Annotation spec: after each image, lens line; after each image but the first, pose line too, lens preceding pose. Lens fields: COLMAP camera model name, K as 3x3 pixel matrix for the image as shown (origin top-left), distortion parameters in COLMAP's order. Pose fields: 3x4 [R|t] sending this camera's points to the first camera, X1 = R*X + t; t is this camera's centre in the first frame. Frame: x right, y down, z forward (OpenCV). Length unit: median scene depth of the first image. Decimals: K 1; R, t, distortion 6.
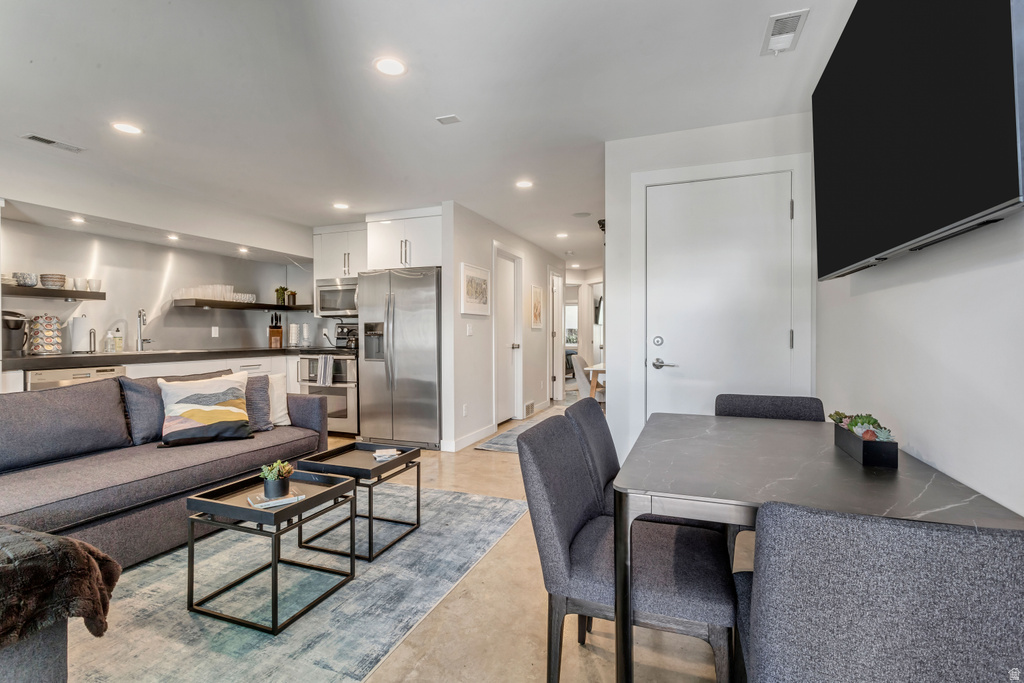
lens RADIAL K [[490.0, 0, 509.6], [0, 490.0, 337.5], [0, 0, 1]] dist [0.005456, 0.000001]
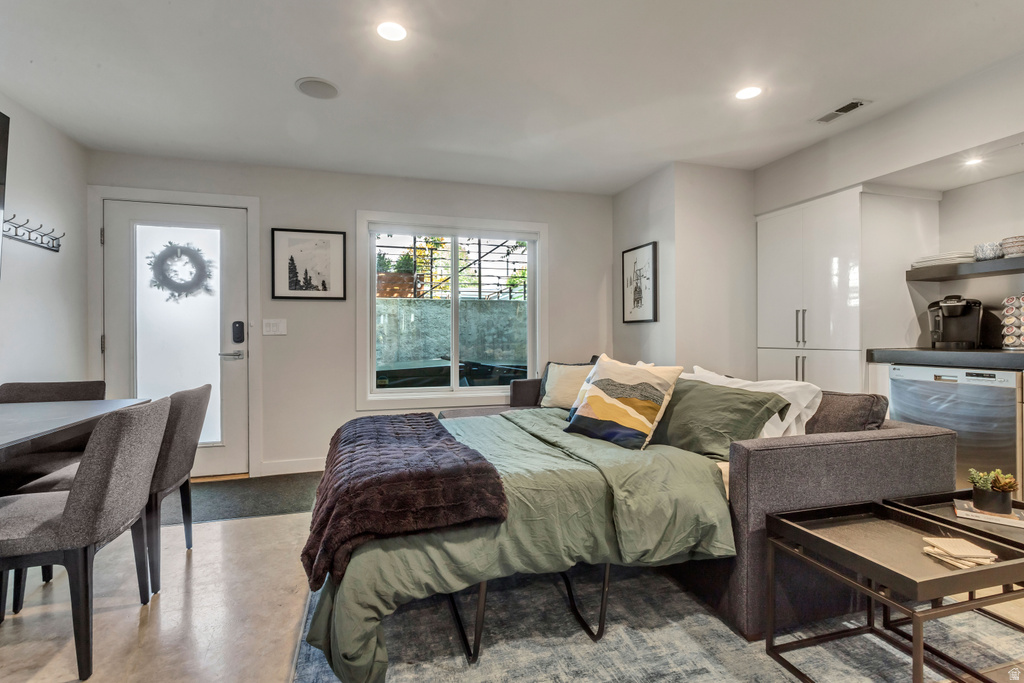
lens RADIAL K [[490.0, 0, 514.7], [0, 490.0, 336.5], [0, 0, 1]] dist [0.005456, 0.000001]
pose [[-0.786359, 0.006605, -0.617735, 0.089386], [0.002038, 0.999965, 0.008098, 0.008242], [0.617767, 0.005109, -0.786345, 1.143702]]
